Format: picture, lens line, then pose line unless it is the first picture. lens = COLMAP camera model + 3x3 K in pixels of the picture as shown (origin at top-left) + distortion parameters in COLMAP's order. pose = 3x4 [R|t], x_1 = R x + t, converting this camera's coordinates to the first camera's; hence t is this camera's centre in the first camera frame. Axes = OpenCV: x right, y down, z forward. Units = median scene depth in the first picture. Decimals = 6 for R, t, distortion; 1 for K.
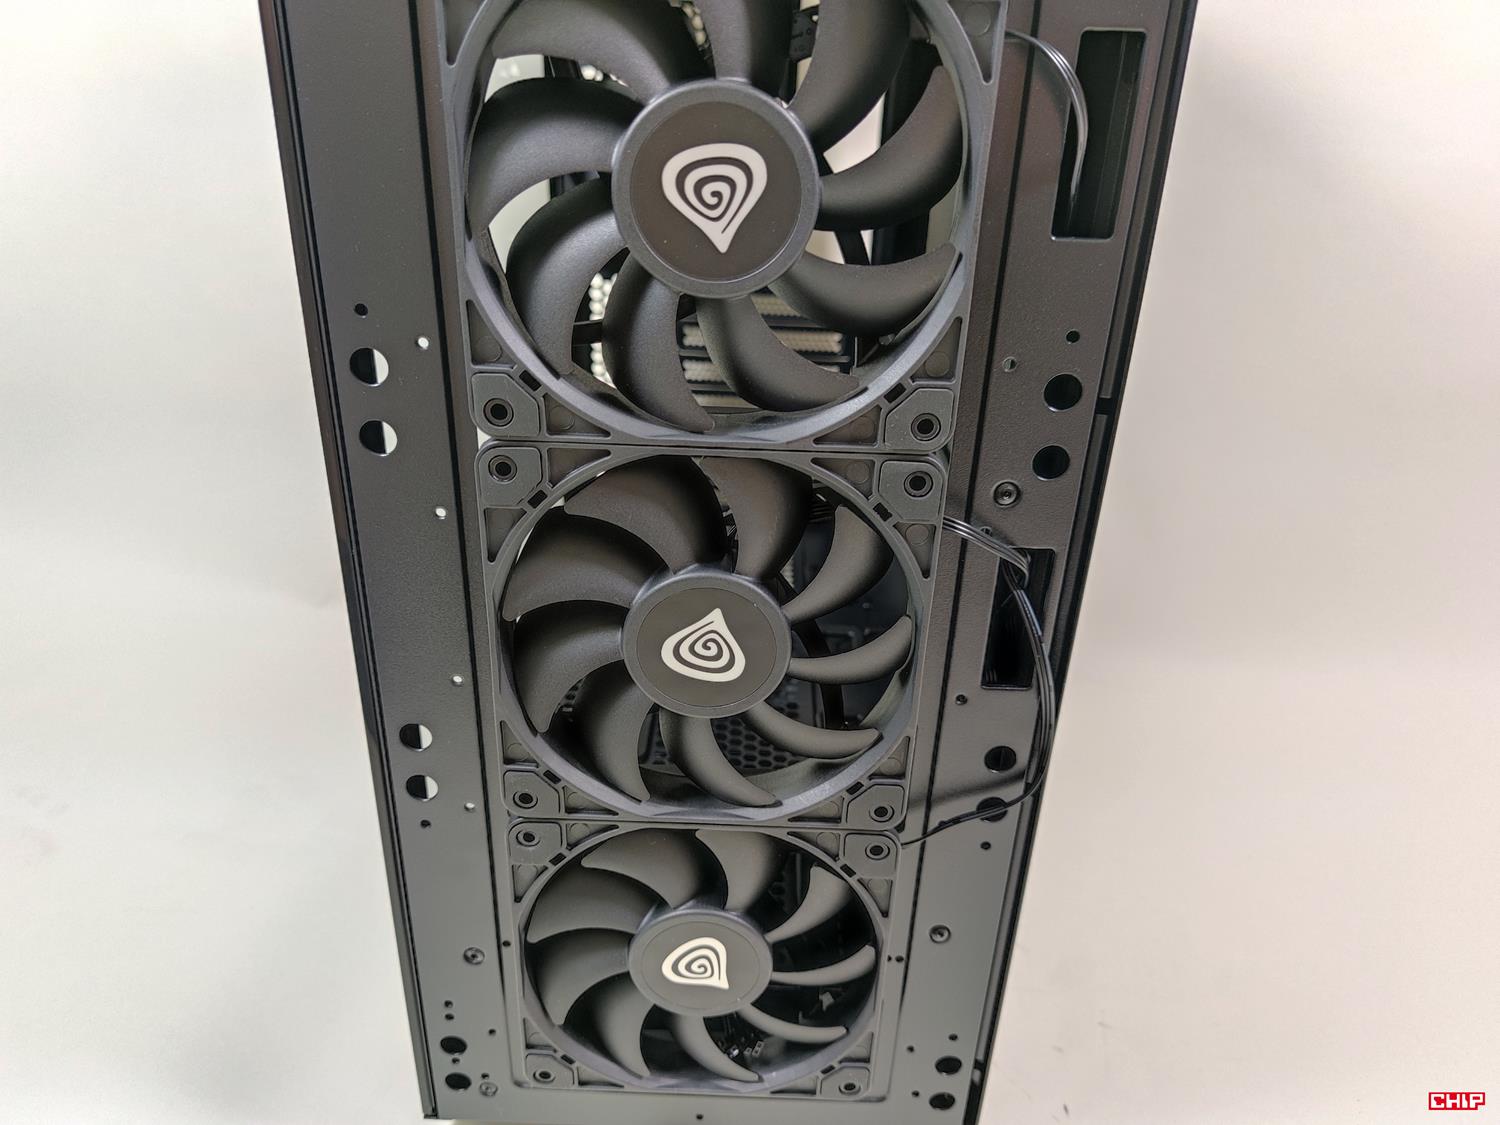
lens RADIAL K [[1047.4, 0, 750.0], [0, 1047.4, 562.5], [0, 0, 1]] dist [0.000630, -0.000101]
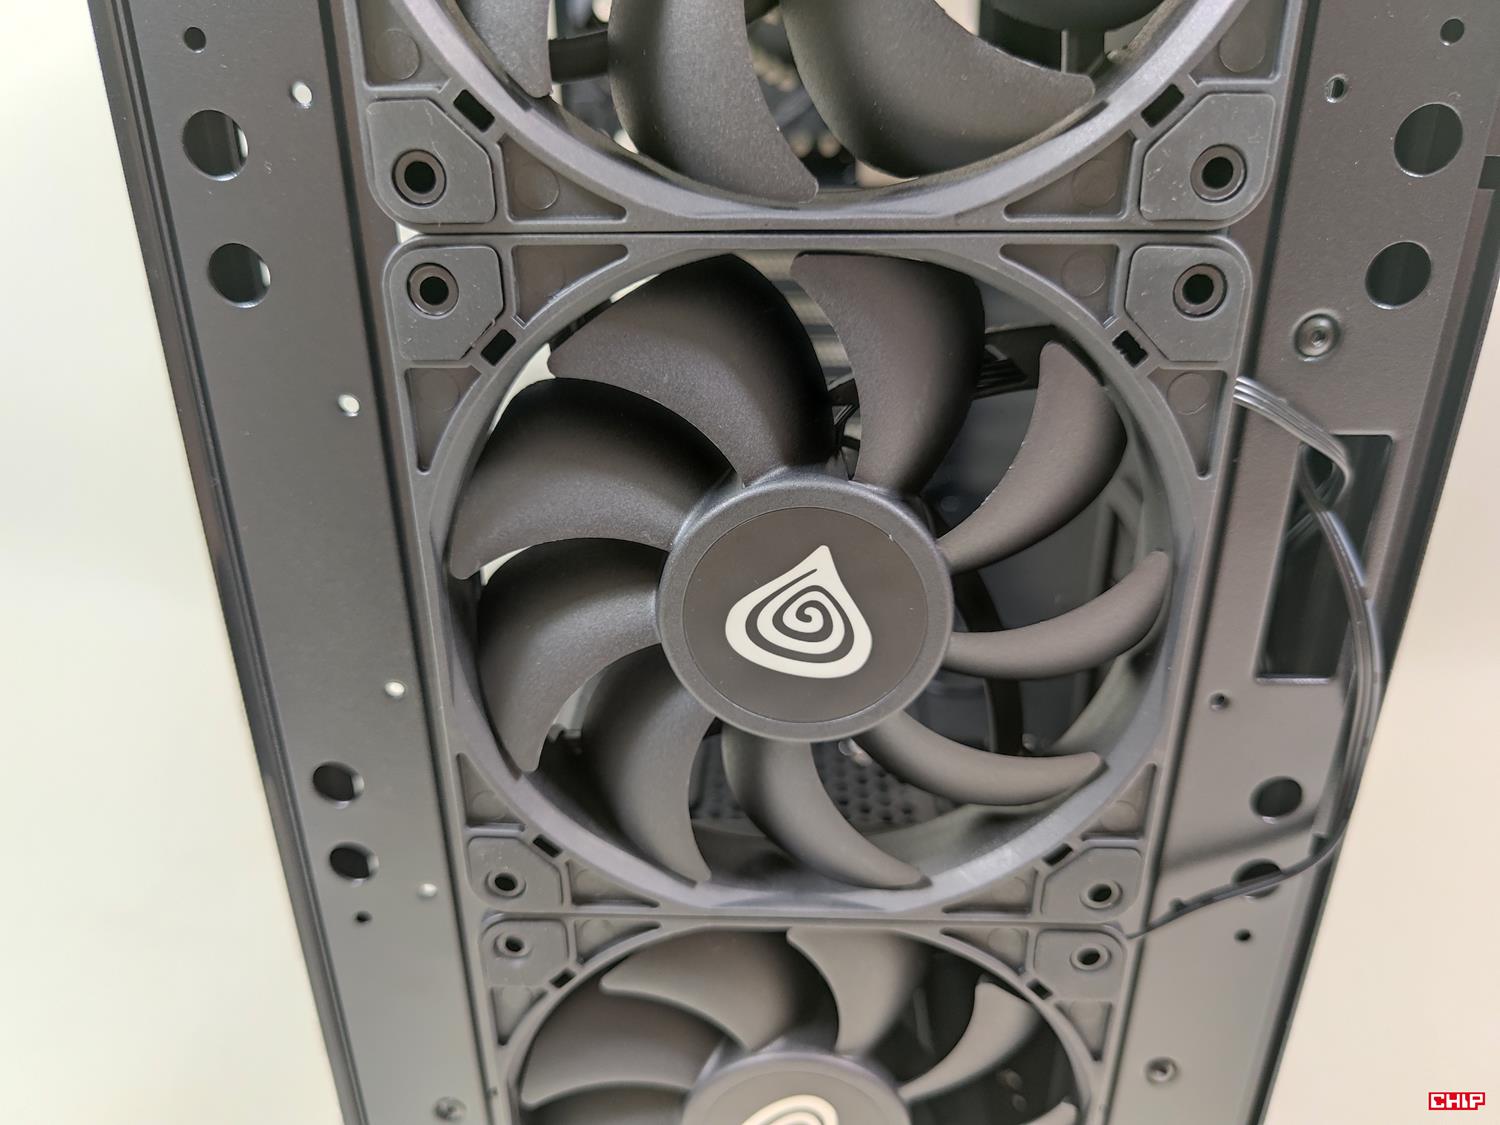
lens RADIAL K [[1052.1, 0, 750.0], [0, 1052.1, 562.5], [0, 0, 1]] dist [-0.040224, -0.000159]
pose [[0.998946, -0.028628, -0.035891, -0.047692], [0.027360, 0.999001, -0.035339, 0.068030], [0.036867, 0.034320, 0.998731, 0.407165]]
